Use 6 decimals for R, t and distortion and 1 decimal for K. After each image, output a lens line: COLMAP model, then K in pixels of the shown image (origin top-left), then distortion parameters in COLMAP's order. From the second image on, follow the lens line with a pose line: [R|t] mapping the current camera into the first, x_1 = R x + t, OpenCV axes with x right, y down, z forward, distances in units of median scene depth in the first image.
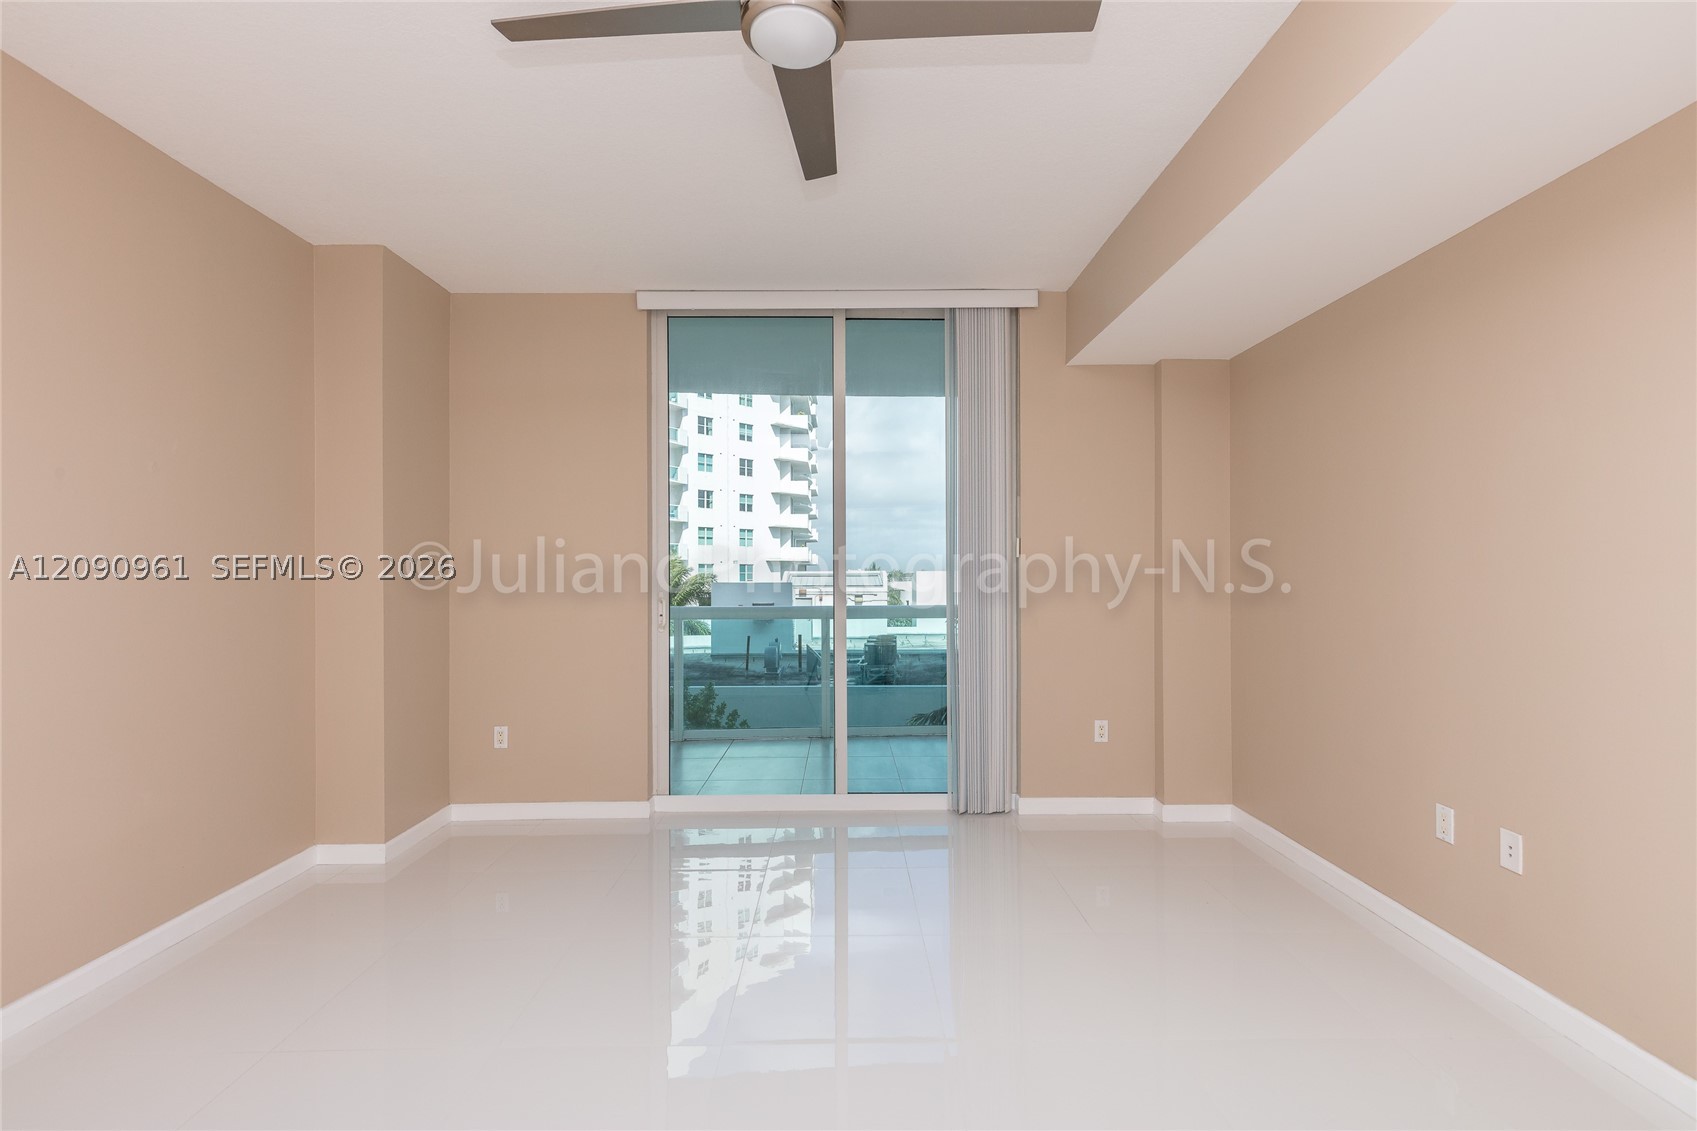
lens RADIAL K [[758.0, 0, 849.0], [0, 758.0, 569.4], [0, 0, 1]] dist [0.003837, -0.000751]
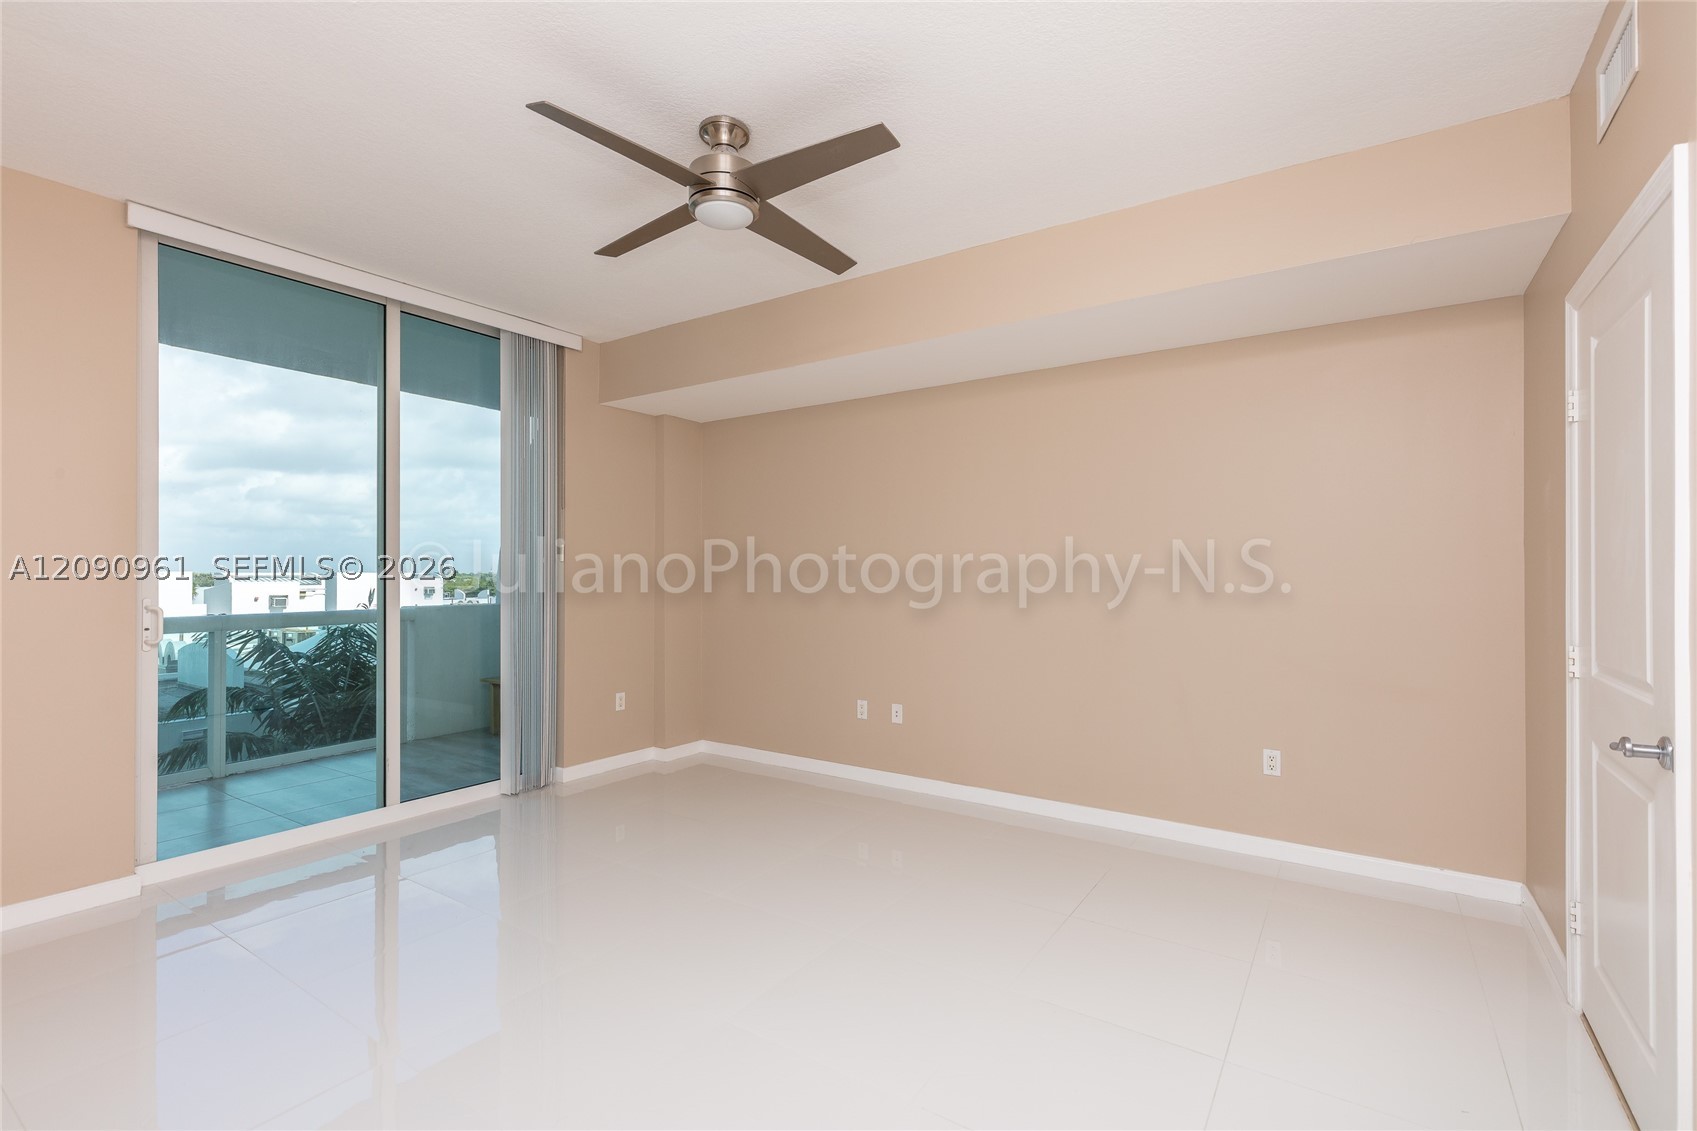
lens RADIAL K [[758.0, 0, 849.0], [0, 758.0, 569.4], [0, 0, 1]] dist [0.003837, -0.000751]
pose [[0.569623, 0.007705, 0.821870, -0.483353], [-0.005748, 0.999969, -0.005391, 0.000054], [-0.821886, -0.001653, 0.569649, -0.021321]]
